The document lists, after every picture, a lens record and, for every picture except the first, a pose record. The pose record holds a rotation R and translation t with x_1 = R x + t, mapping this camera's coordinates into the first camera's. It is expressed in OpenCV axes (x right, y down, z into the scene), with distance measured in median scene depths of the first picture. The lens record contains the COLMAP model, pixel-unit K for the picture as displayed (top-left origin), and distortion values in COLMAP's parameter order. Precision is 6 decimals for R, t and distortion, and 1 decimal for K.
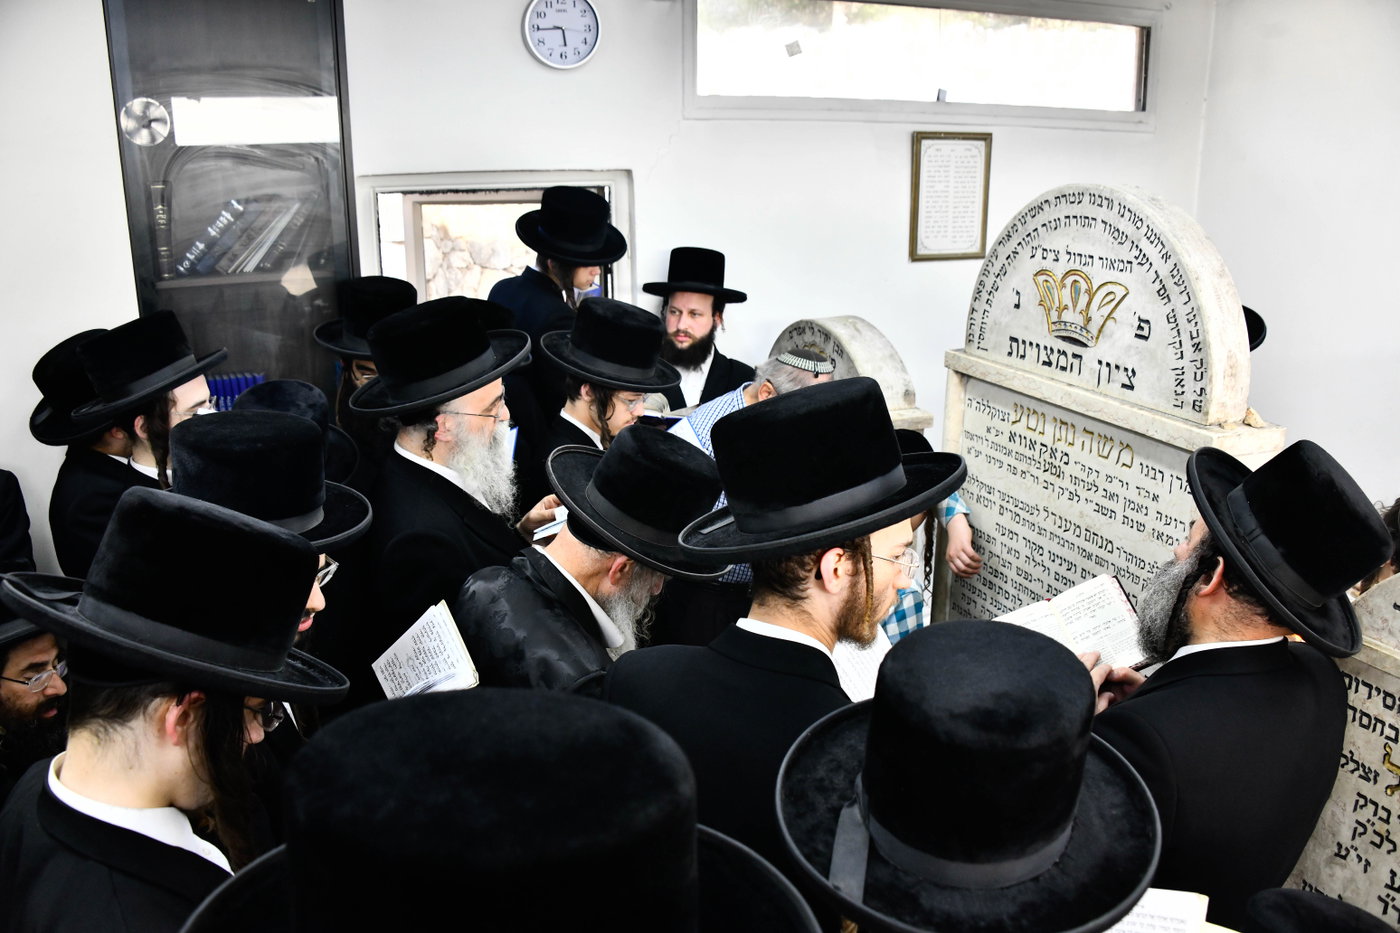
lens RADIAL K [[1109.6, 0, 705.7], [0, 1109.6, 465.5], [0, 0, 1]] dist [-0.152816, 0.072955]
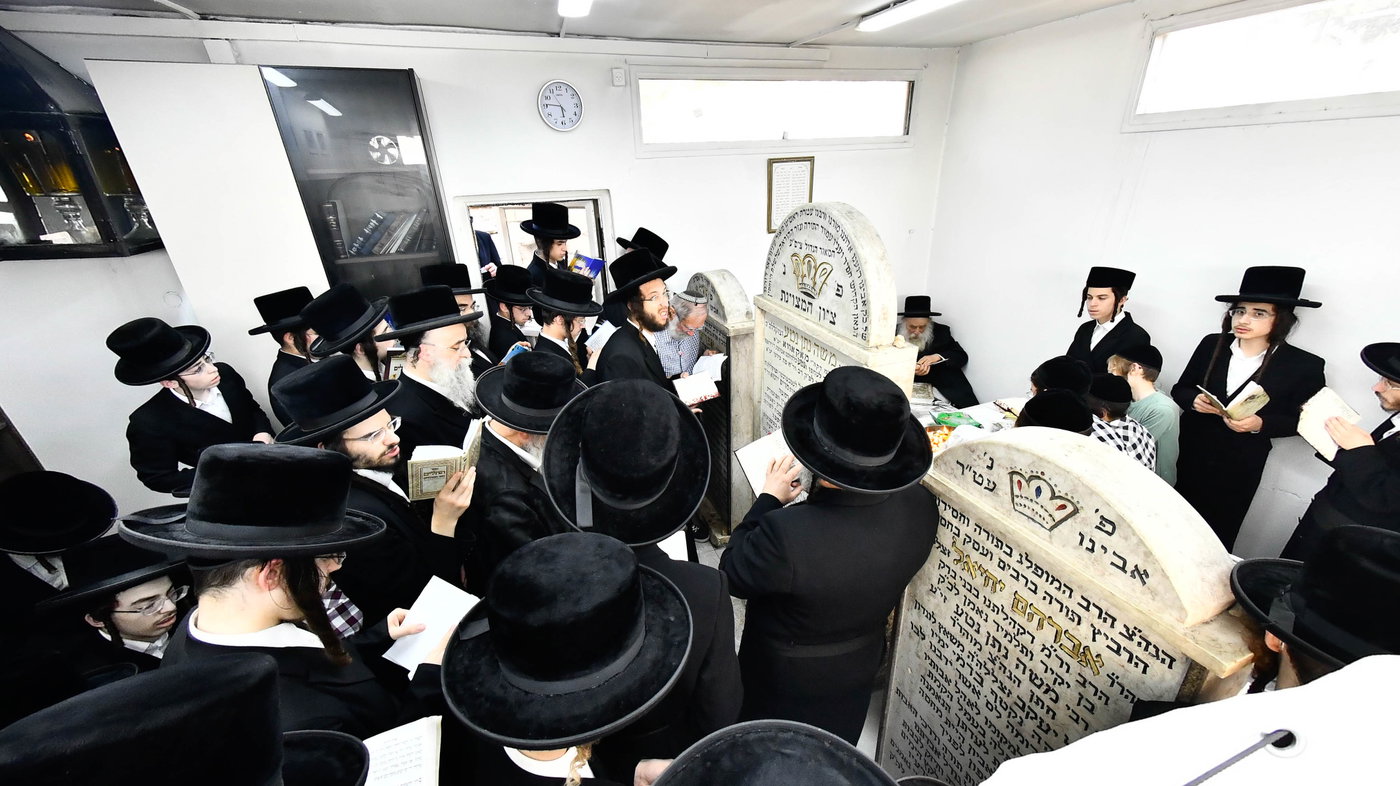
lens RADIAL K [[535.1, 0, 708.7], [0, 535.1, 402.1], [0, 0, 1]] dist [0.021777, -0.000772]
pose [[0.999345, -0.020498, -0.029827, 0.192120], [0.024766, 0.988284, 0.150605, -0.075203], [0.026390, -0.151245, 0.988144, 0.088907]]
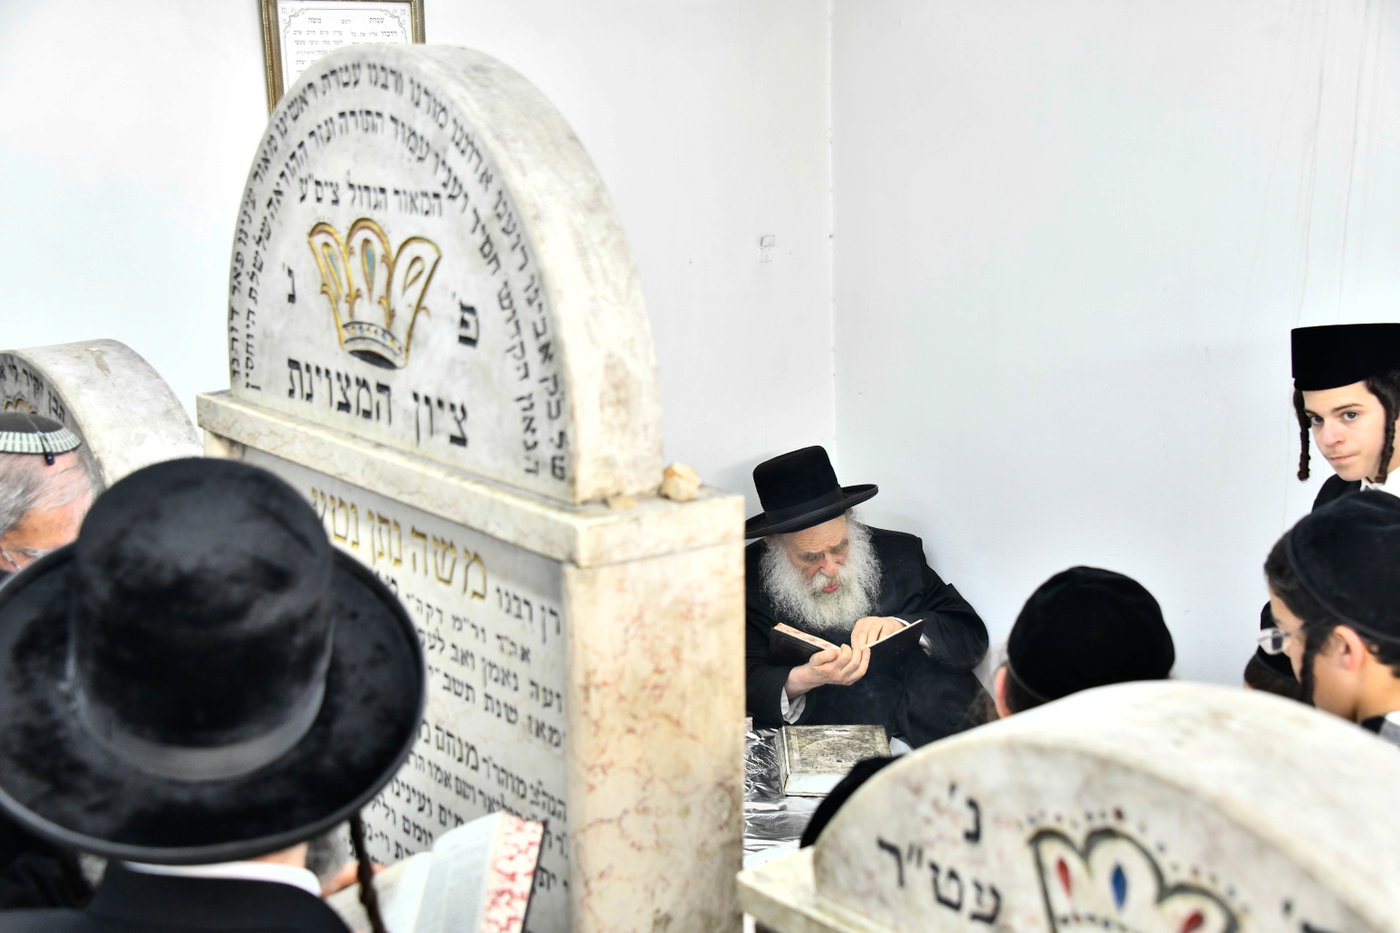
lens RADIAL K [[1919.1, 0, 694.5], [0, 1919.1, 474.0], [0, 0, 1]] dist [0.190651, 0.000000]
pose [[0.966910, -0.065403, 0.246594, 0.252204], [0.083148, 0.994592, -0.062239, 0.007857], [-0.241190, 0.080683, 0.967118, 0.094101]]
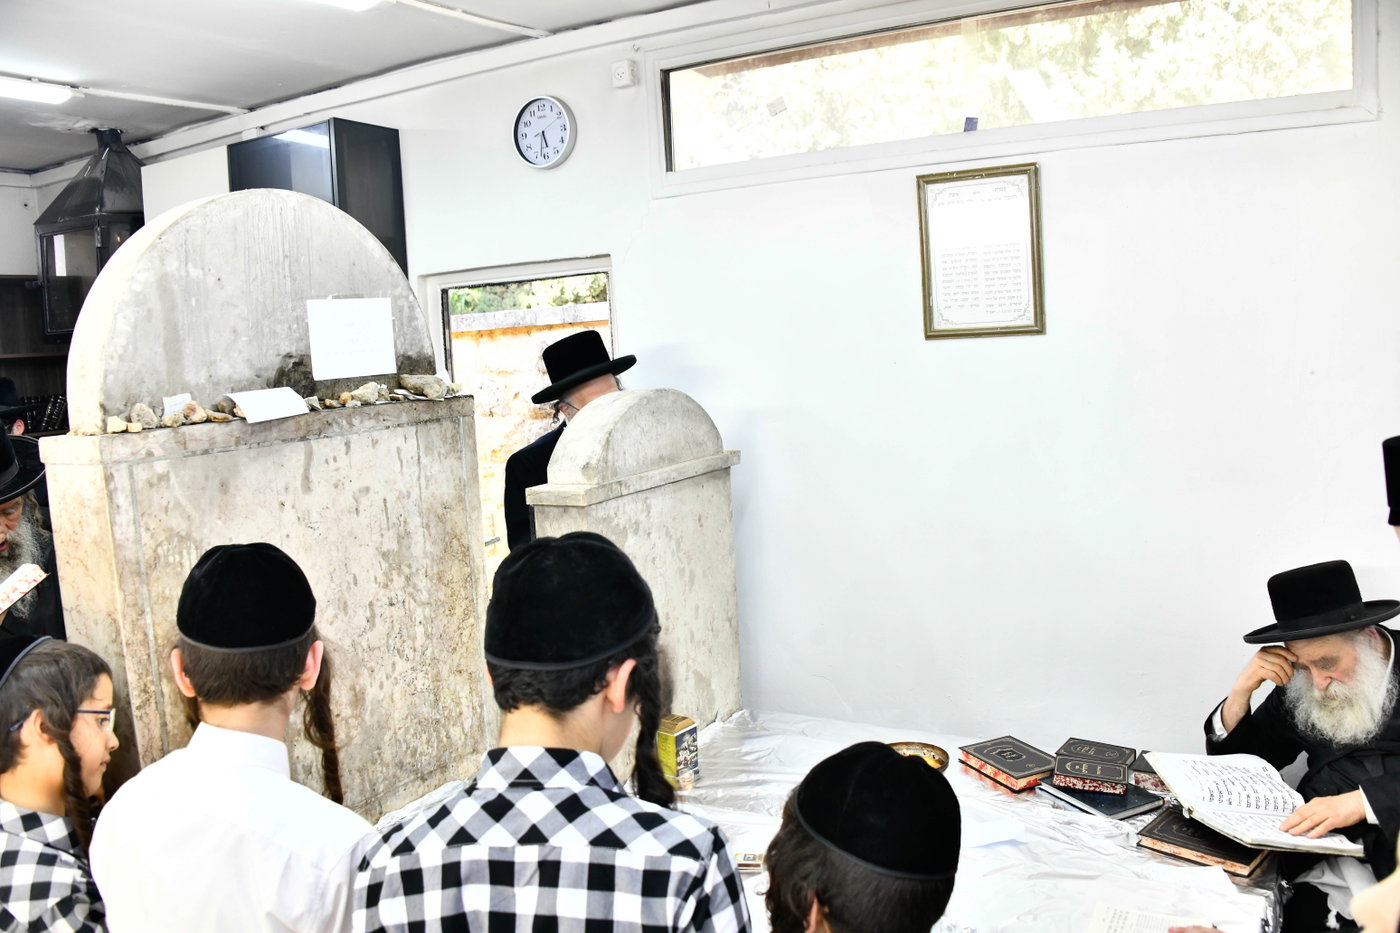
lens RADIAL K [[1109.6, 0, 699.8], [0, 1109.6, 462.7], [0, 0, 1]] dist [-0.152816, 0.072955]
pose [[0.611035, 0.051622, -0.789919, 1.278483], [-0.168606, 0.983461, -0.066154, -0.035316], [0.773440, 0.173608, 0.609632, 0.737667]]
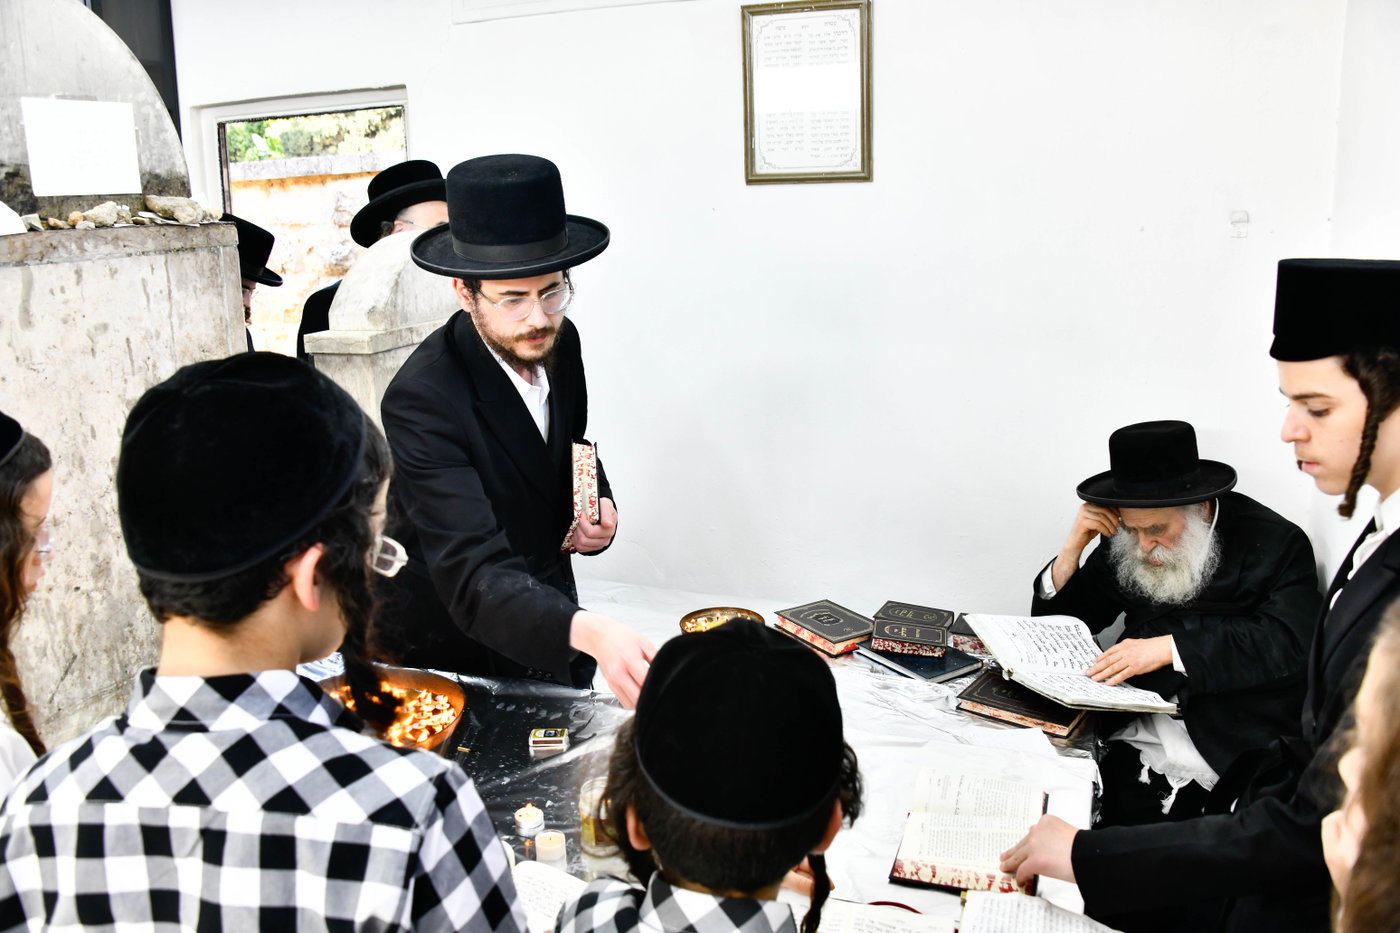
lens RADIAL K [[1109.6, 0, 707.8], [0, 1109.6, 465.8], [0, 0, 1]] dist [-0.152816, 0.072955]
pose [[0.735807, 0.138651, -0.662845, 1.220628], [-0.169261, 0.985403, 0.018229, -0.015556], [0.655697, 0.098781, 0.748535, 0.809015]]
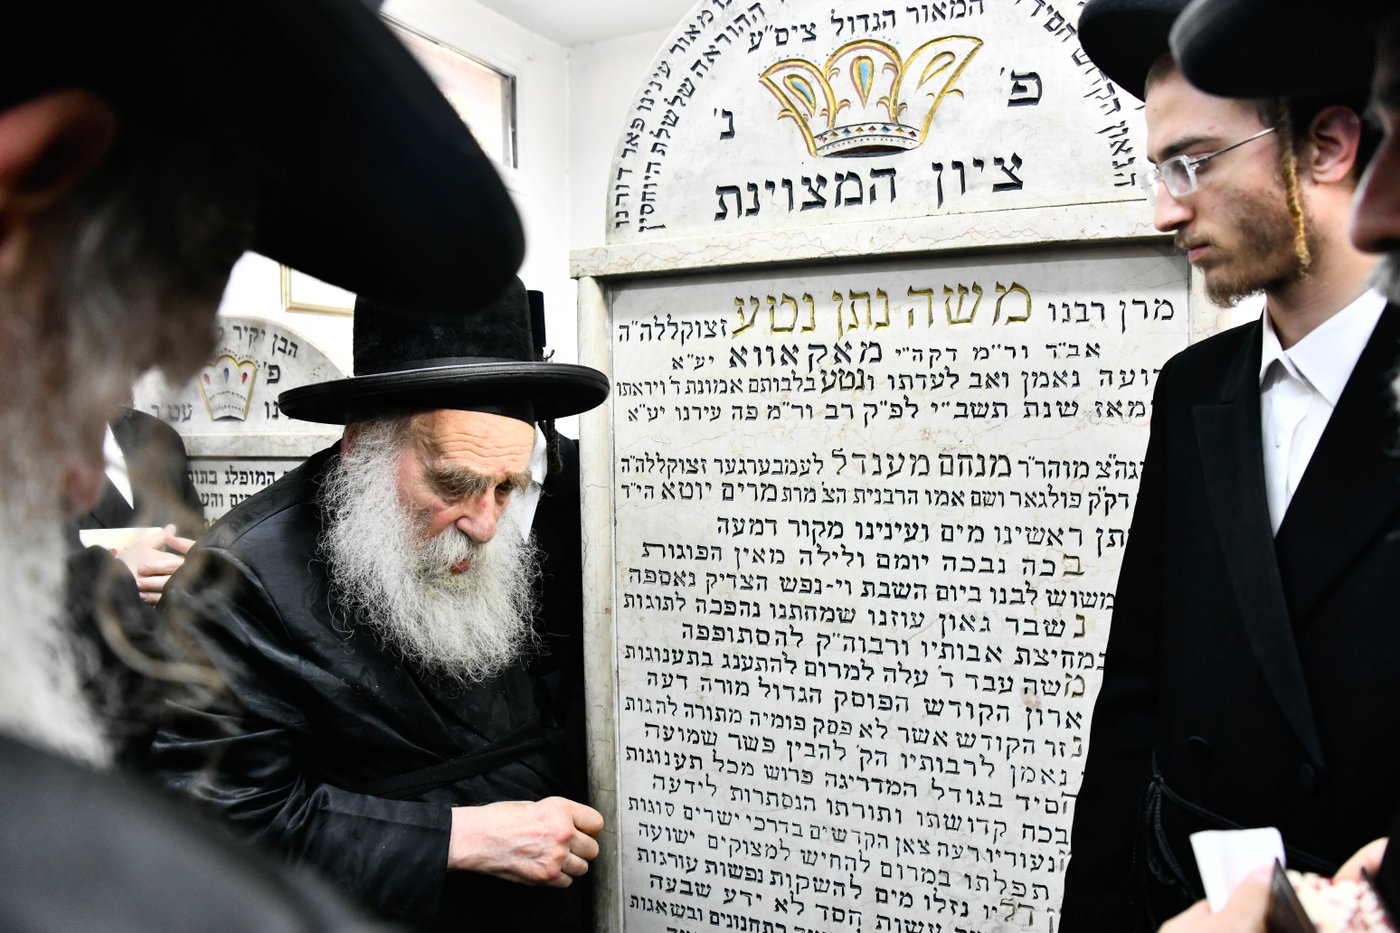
lens RADIAL K [[1109.6, 0, 703.9], [0, 1109.6, 470.4], [0, 0, 1]] dist [-0.152816, 0.072955]
pose [[0.732648, -0.042329, 0.679291, -0.153712], [0.207062, 0.964617, -0.163217, 0.138033], [-0.648346, 0.260236, 0.715489, 0.658610]]
